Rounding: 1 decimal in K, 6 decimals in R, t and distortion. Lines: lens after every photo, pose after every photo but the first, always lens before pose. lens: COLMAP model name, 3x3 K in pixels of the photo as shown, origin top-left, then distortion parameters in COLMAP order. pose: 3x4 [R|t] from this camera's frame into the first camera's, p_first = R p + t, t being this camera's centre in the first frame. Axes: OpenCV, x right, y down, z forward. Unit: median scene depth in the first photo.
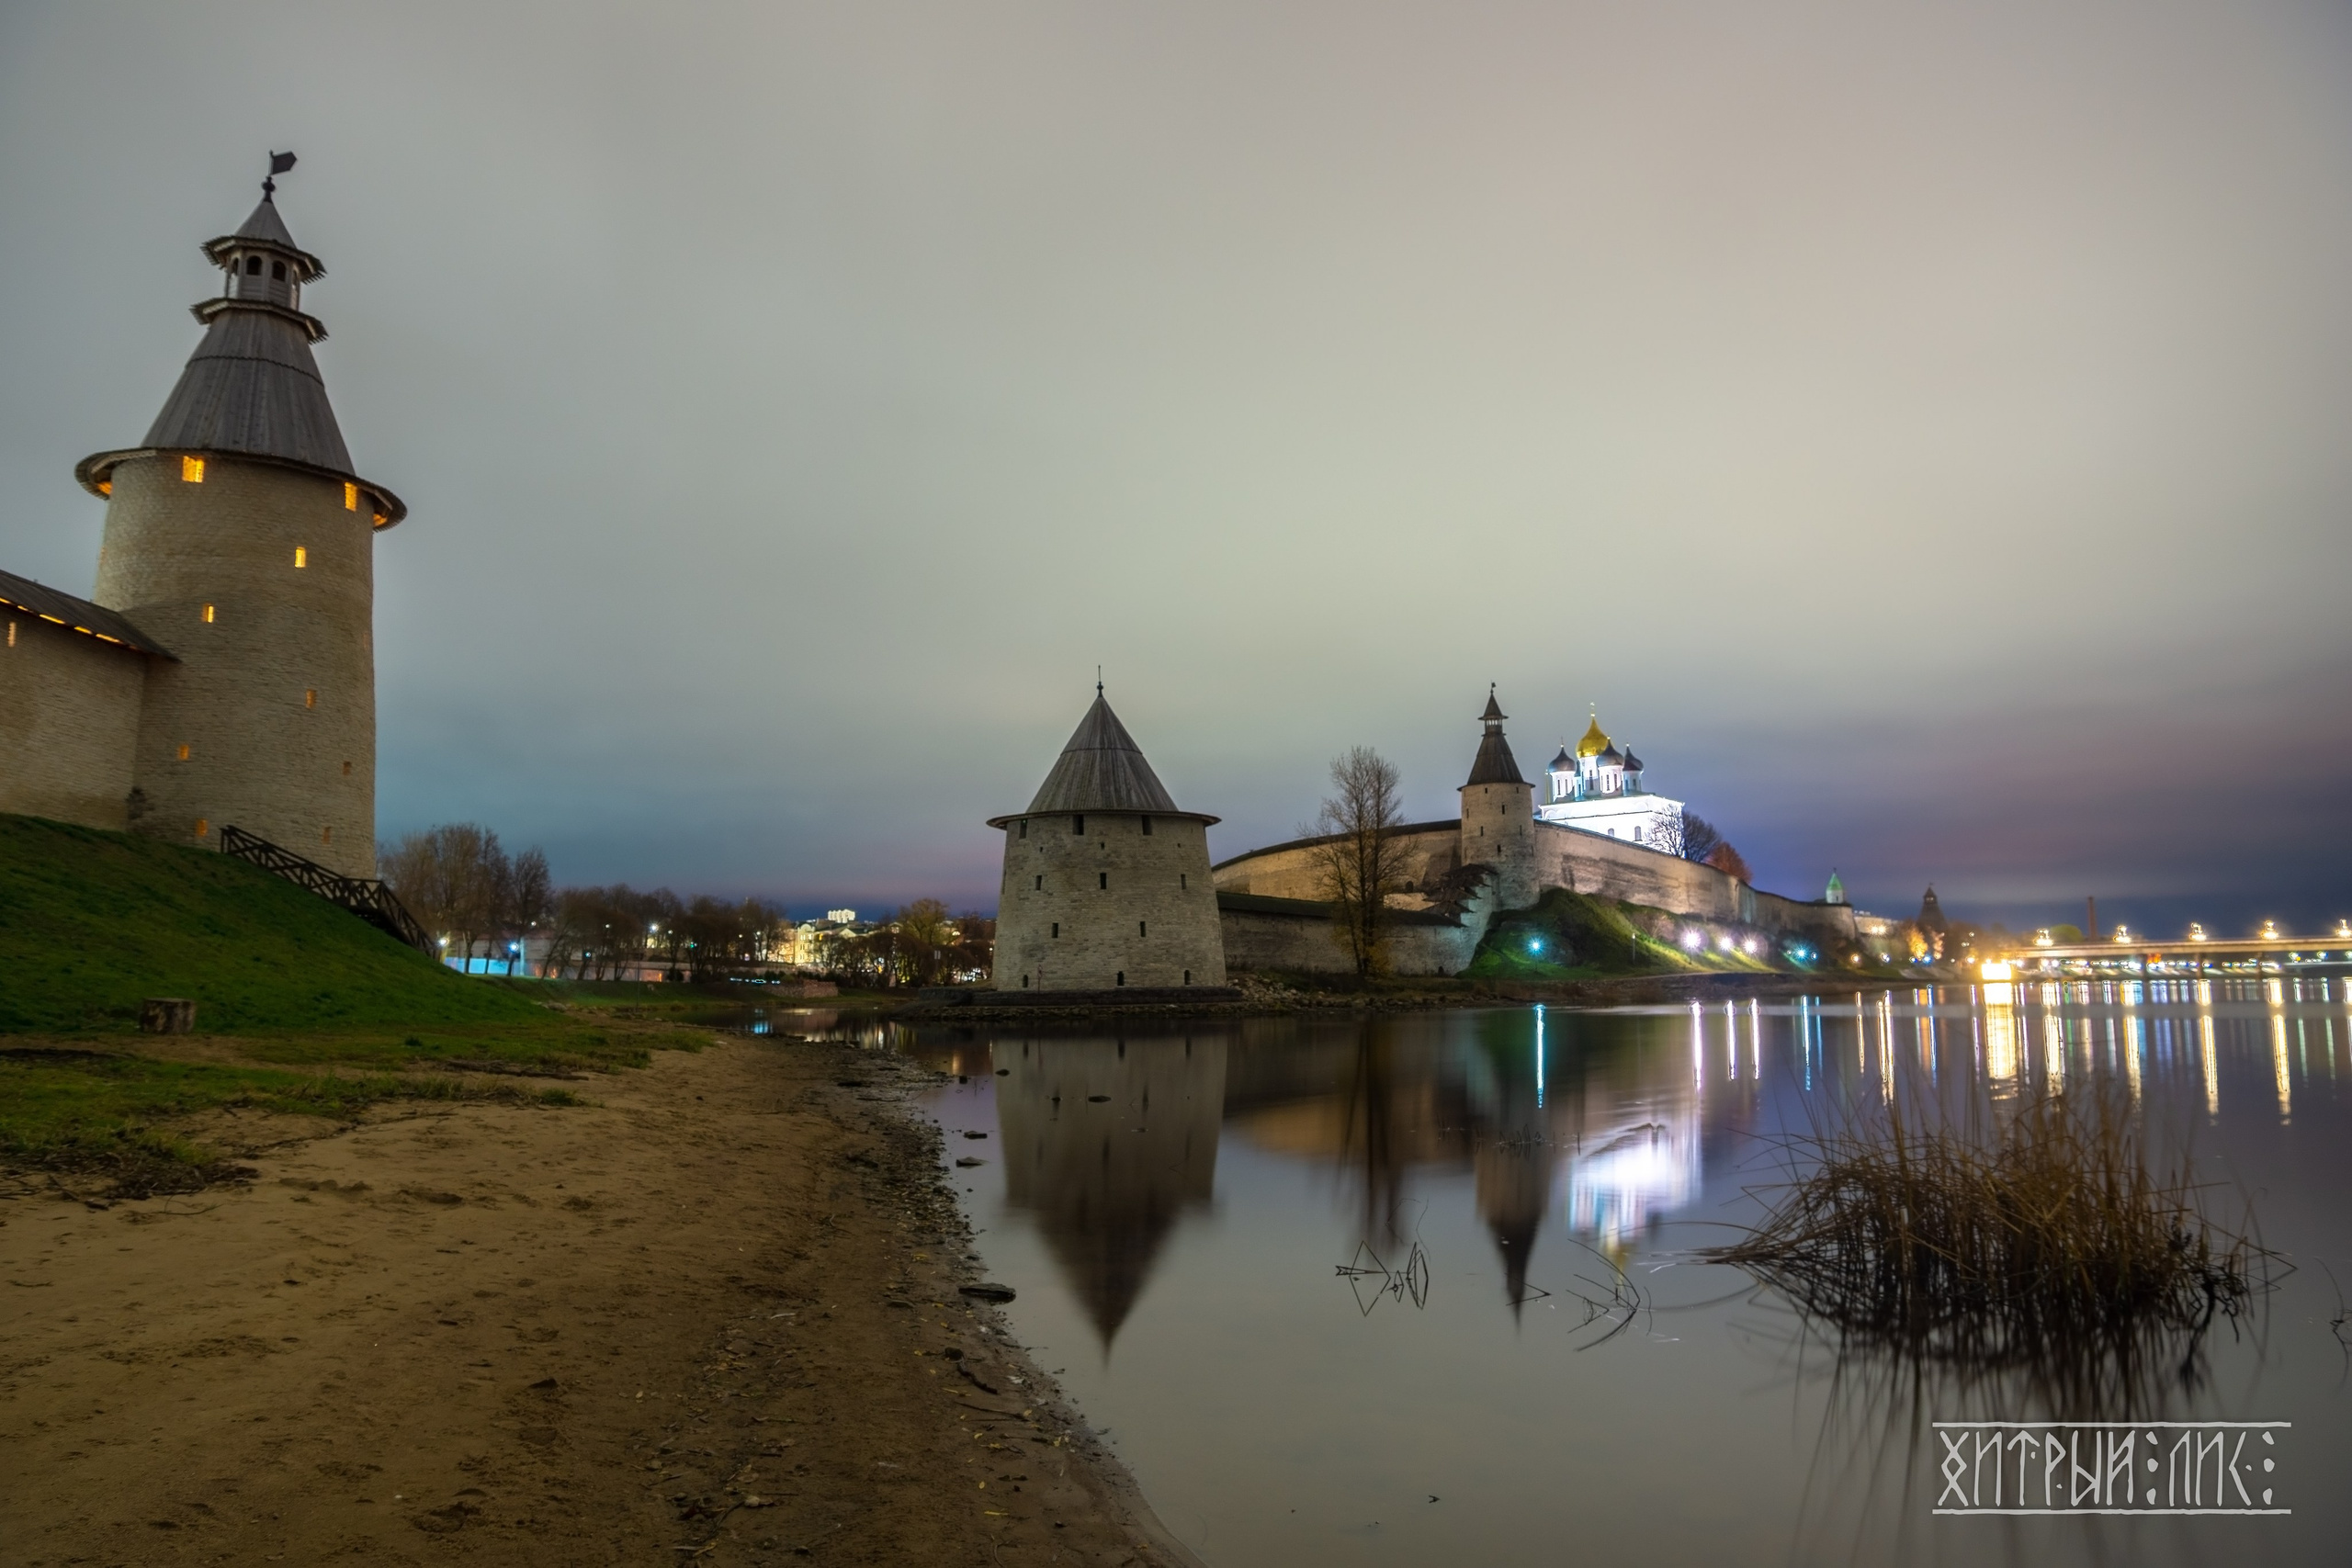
lens RADIAL K [[1599.6, 0, 1180.6], [0, 1599.6, 805.8], [0, 0, 1]] dist [0.002579, -0.005355]
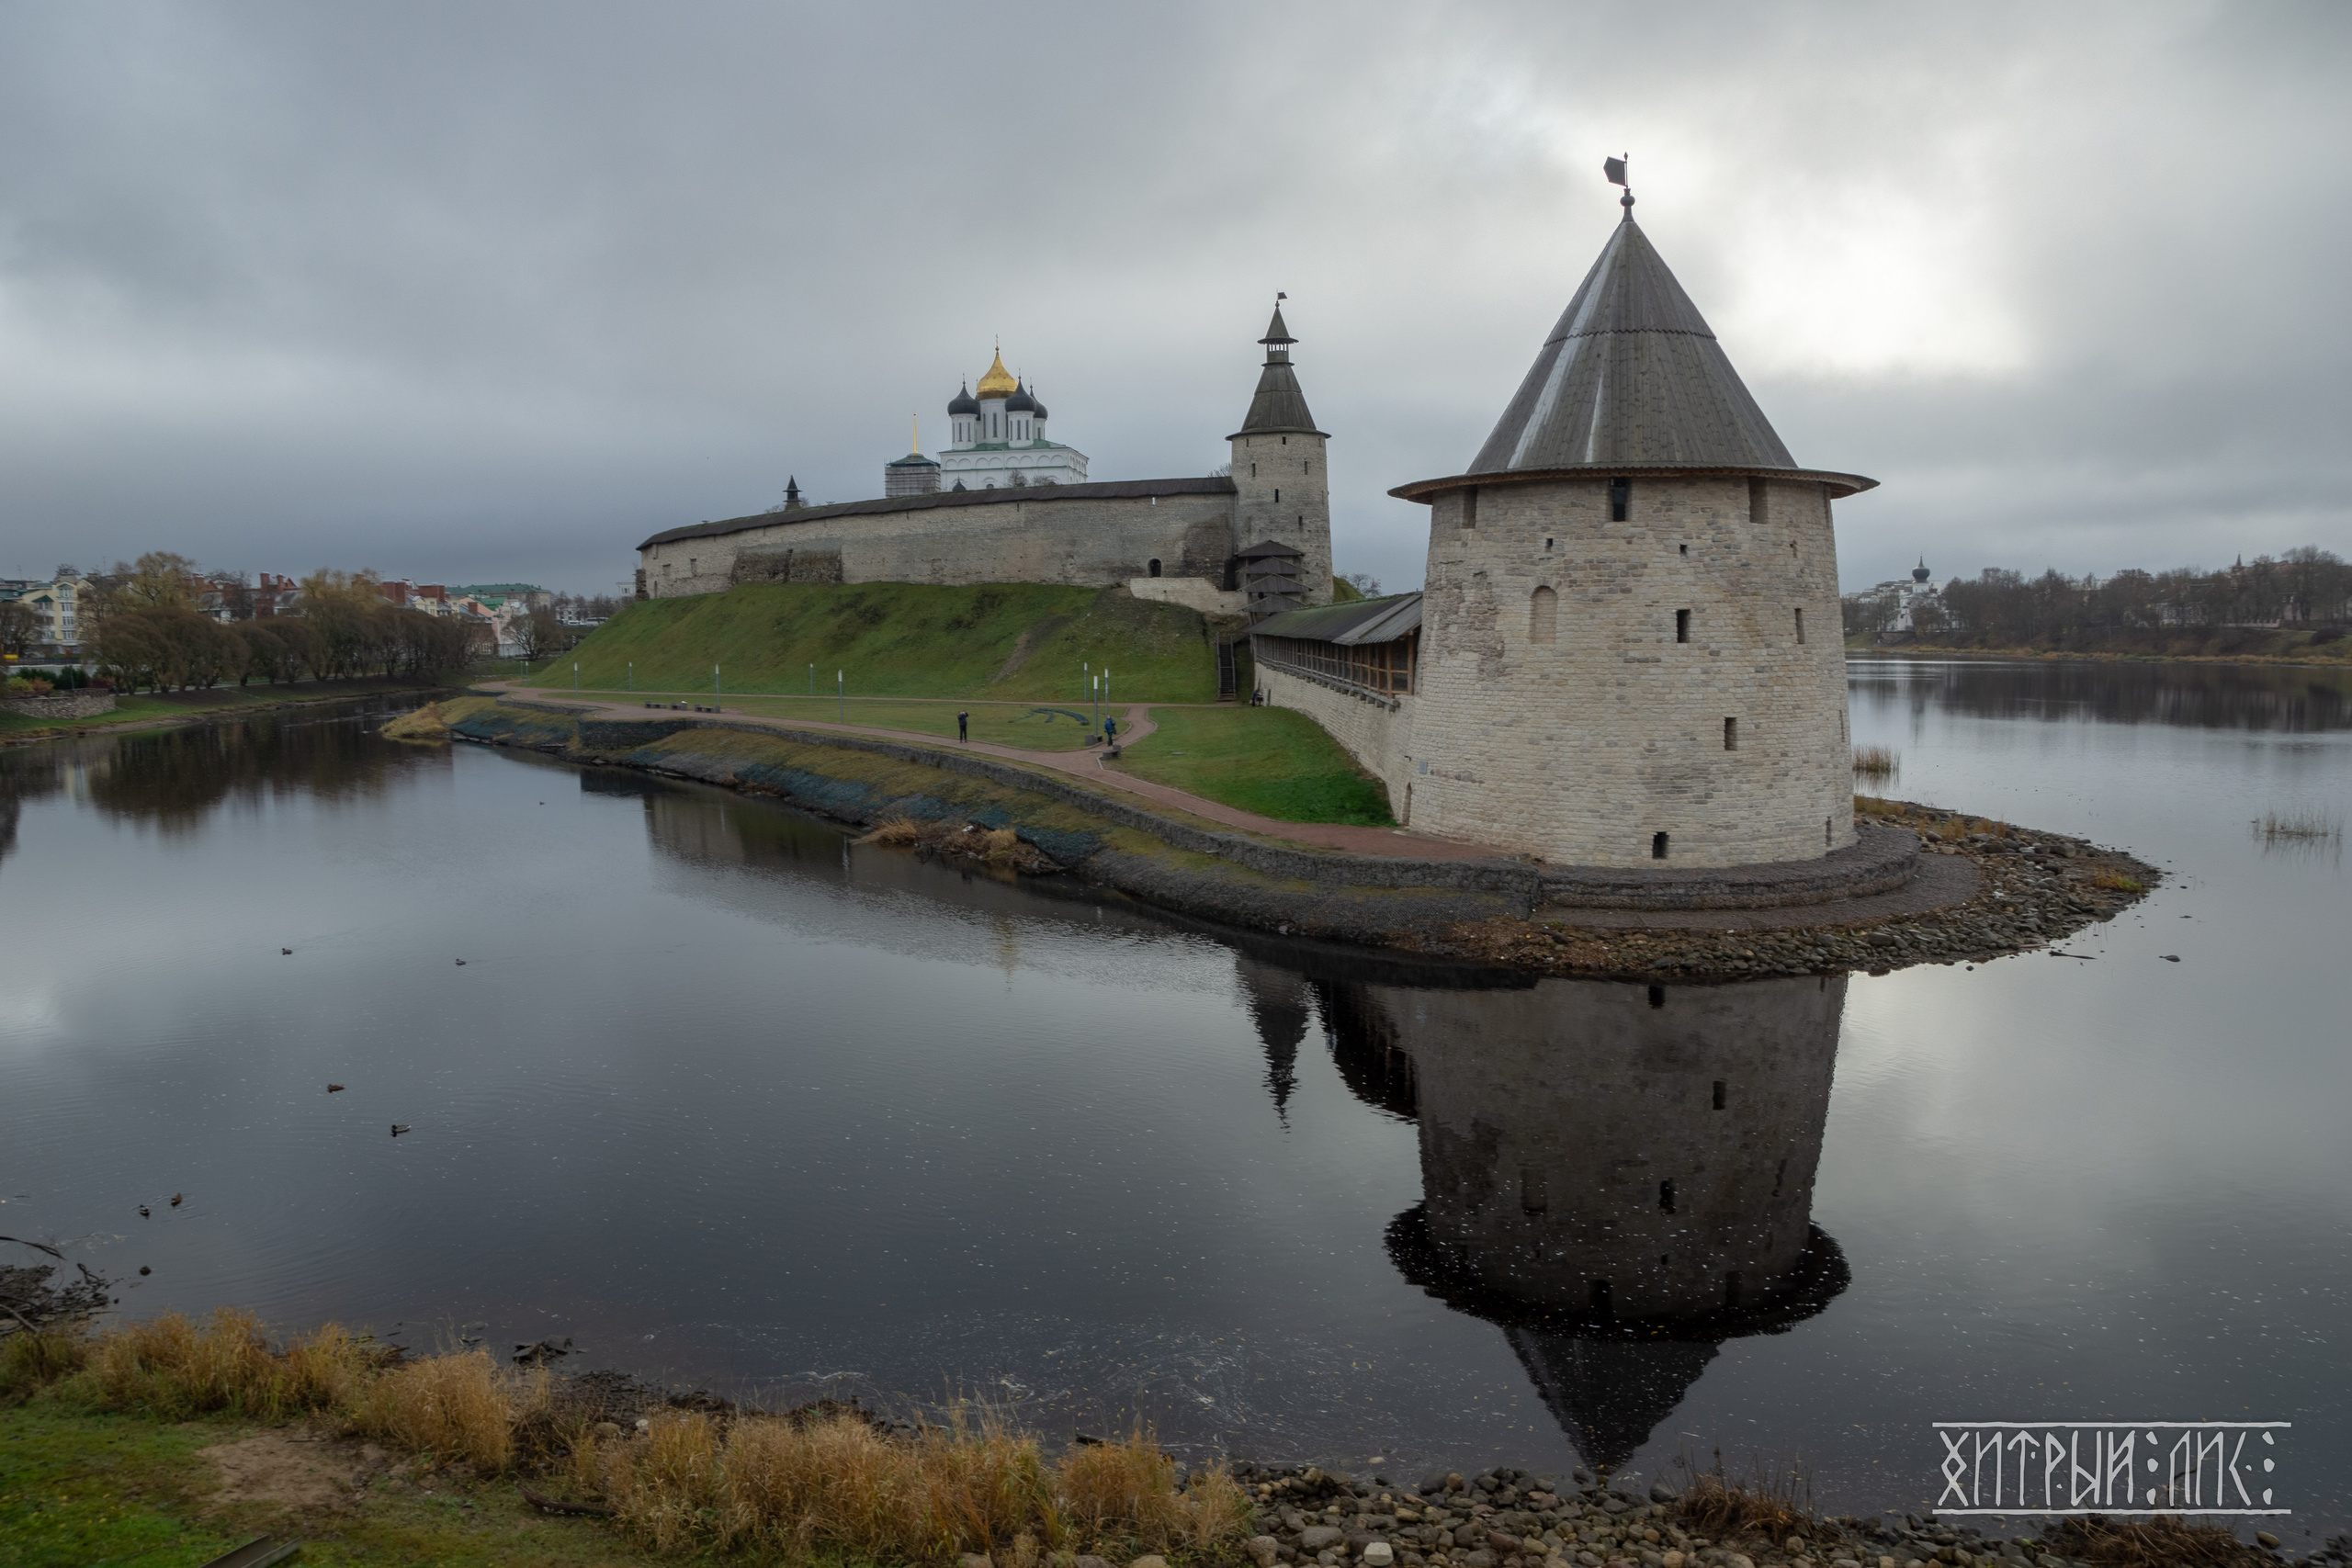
lens RADIAL K [[1639.1, 0, 1176.0], [0, 1639.1, 784.0], [0, 0, 1]] dist [-0.175400, 0.130738]
pose [[0.866216, -0.043326, 0.497787, -0.235130], [-0.058327, 0.980655, 0.186851, 0.008455], [-0.496253, -0.190888, 0.846933, 0.366746]]
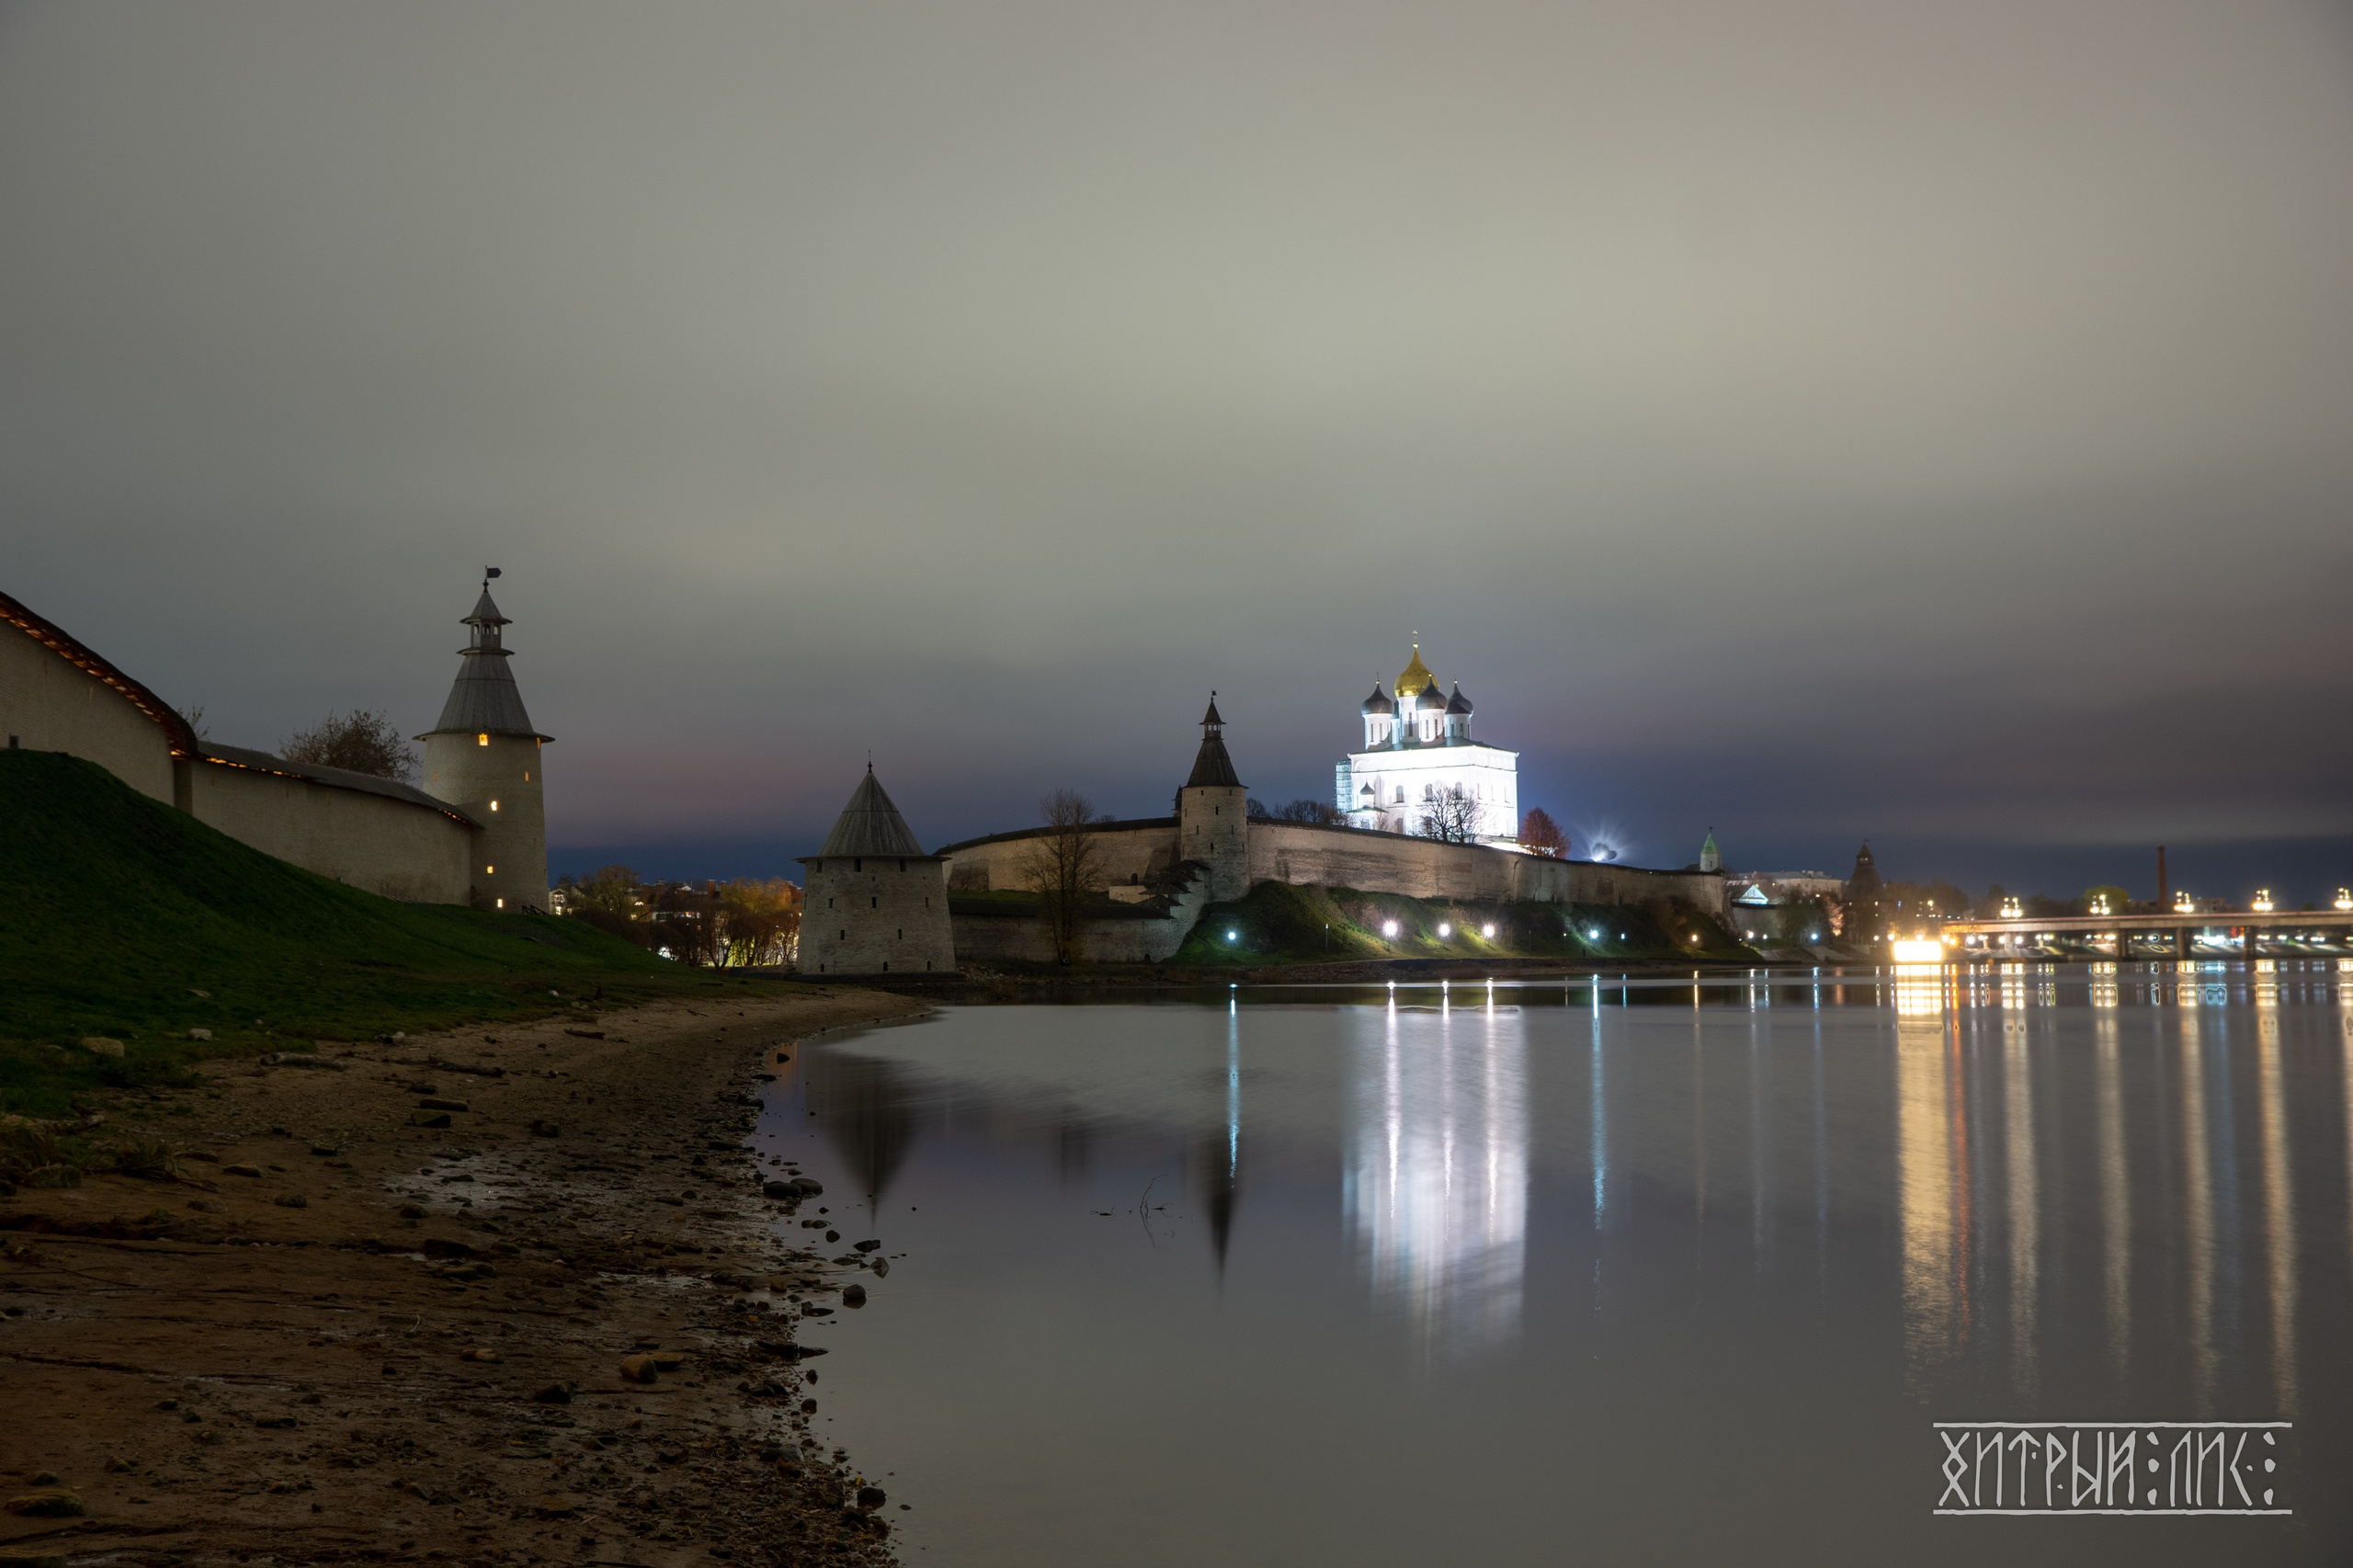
lens RADIAL K [[2663.9, 0, 1176.5], [0, 2663.9, 784.0], [0, 0, 1]] dist [-0.097662, 0.402764]
pose [[0.995046, 0.007294, 0.099144, -0.007364], [-0.011583, 0.999018, 0.042755, -0.094652], [-0.098735, -0.043691, 0.994154, -0.822479]]
